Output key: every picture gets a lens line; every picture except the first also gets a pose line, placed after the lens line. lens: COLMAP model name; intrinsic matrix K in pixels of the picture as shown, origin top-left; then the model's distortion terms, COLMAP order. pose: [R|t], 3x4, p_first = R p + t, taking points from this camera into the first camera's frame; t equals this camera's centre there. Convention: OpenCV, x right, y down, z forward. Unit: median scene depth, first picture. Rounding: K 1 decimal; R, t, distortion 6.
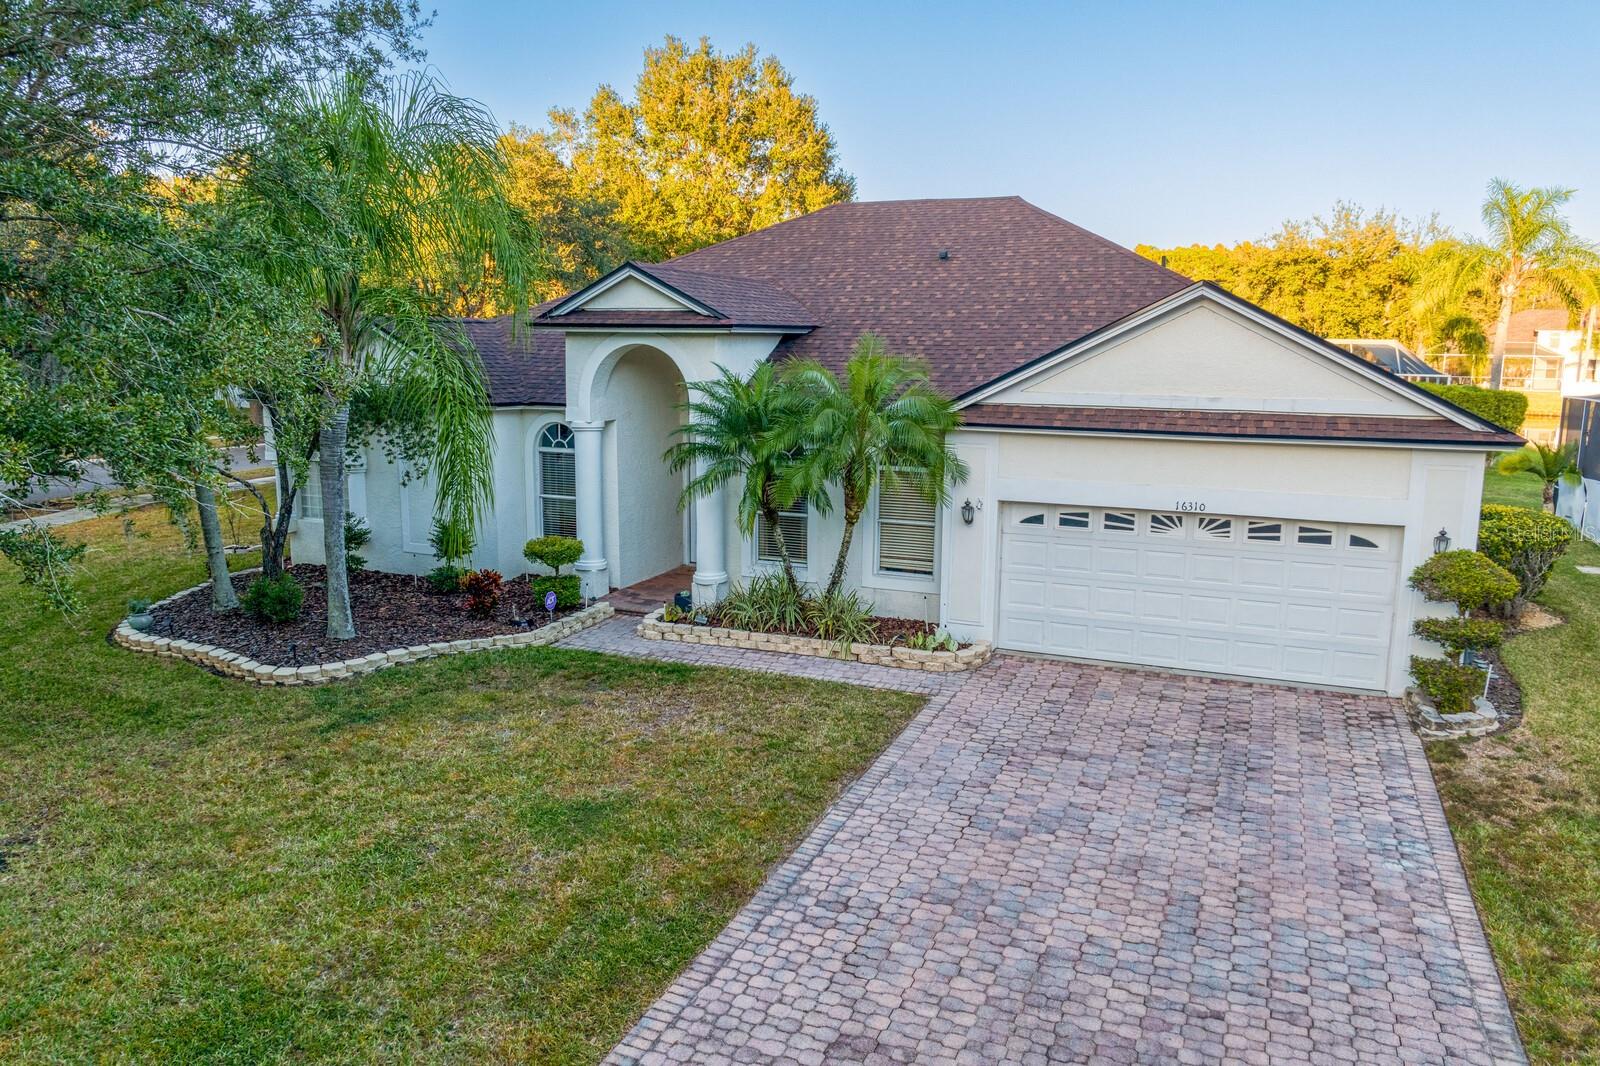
lens RADIAL K [[1124.6, 0, 795.1], [0, 1124.6, 537.8], [0, 0, 1]] dist [-0.033477, -0.001184]
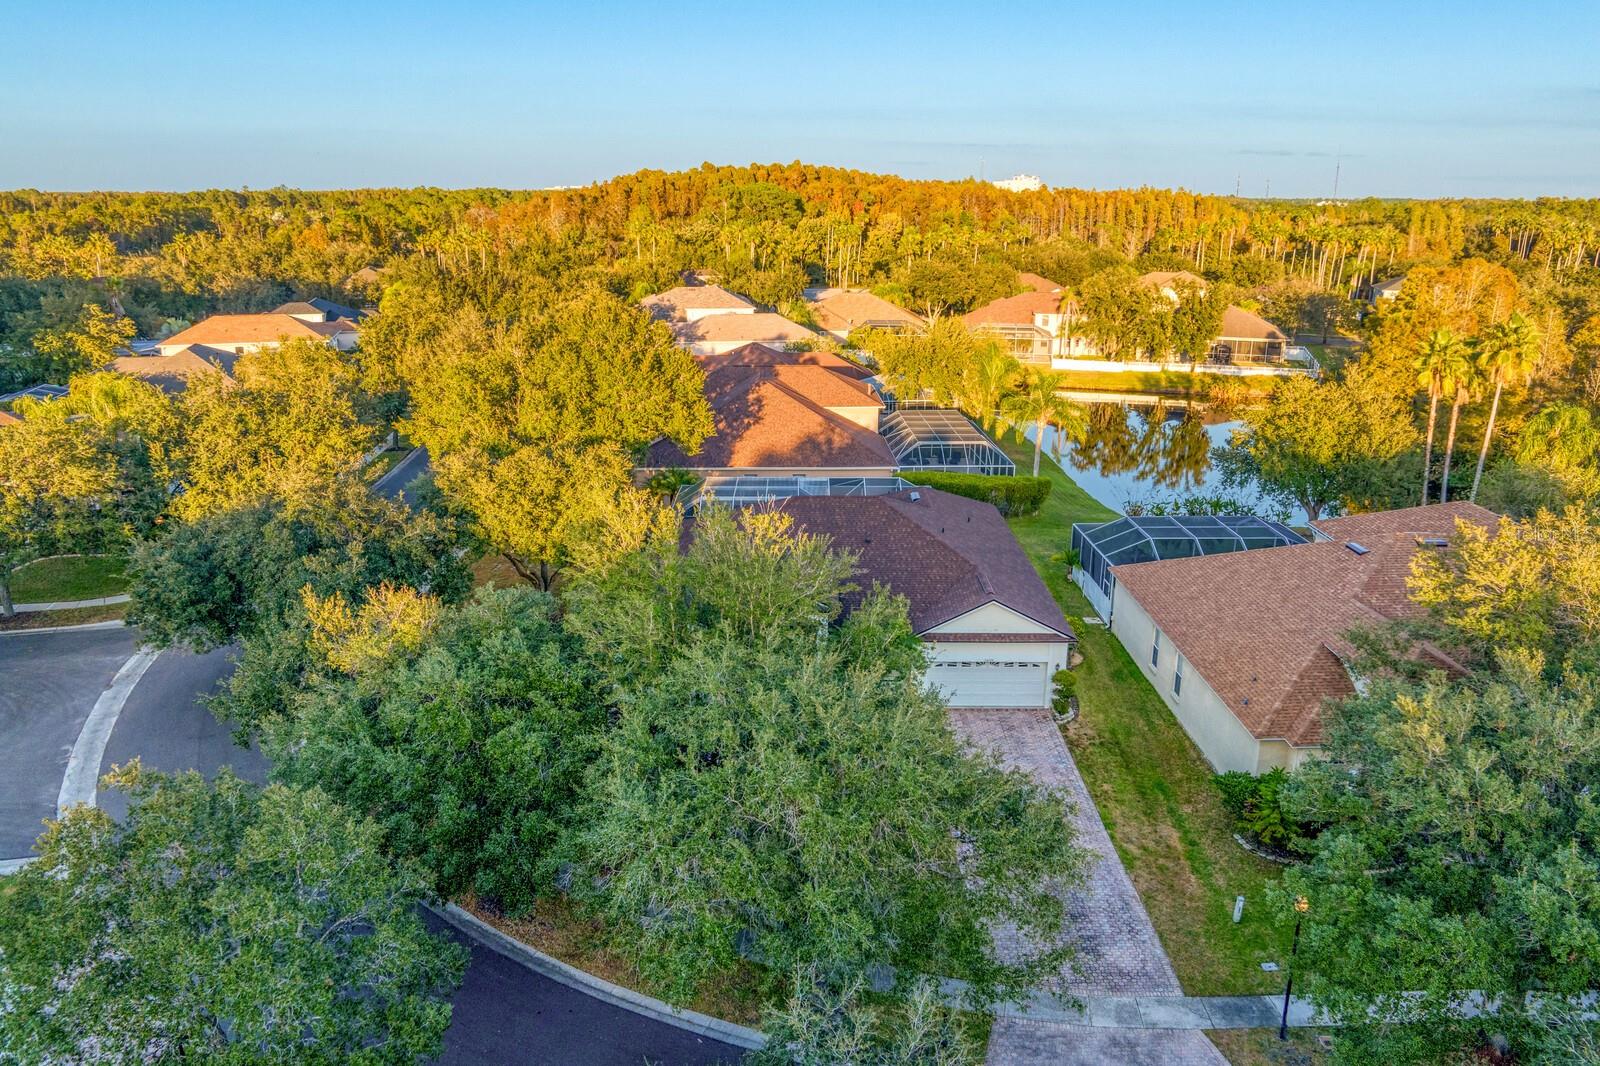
lens RADIAL K [[1124.6, 0, 799.4], [0, 1124.6, 530.1], [0, 0, 1]] dist [-0.033477, -0.001184]
pose [[0.920331, -0.113769, 0.374229, -1.676542], [0.068751, 0.988921, 0.131563, -1.087817], [-0.385051, -0.095353, 0.917956, -2.204424]]
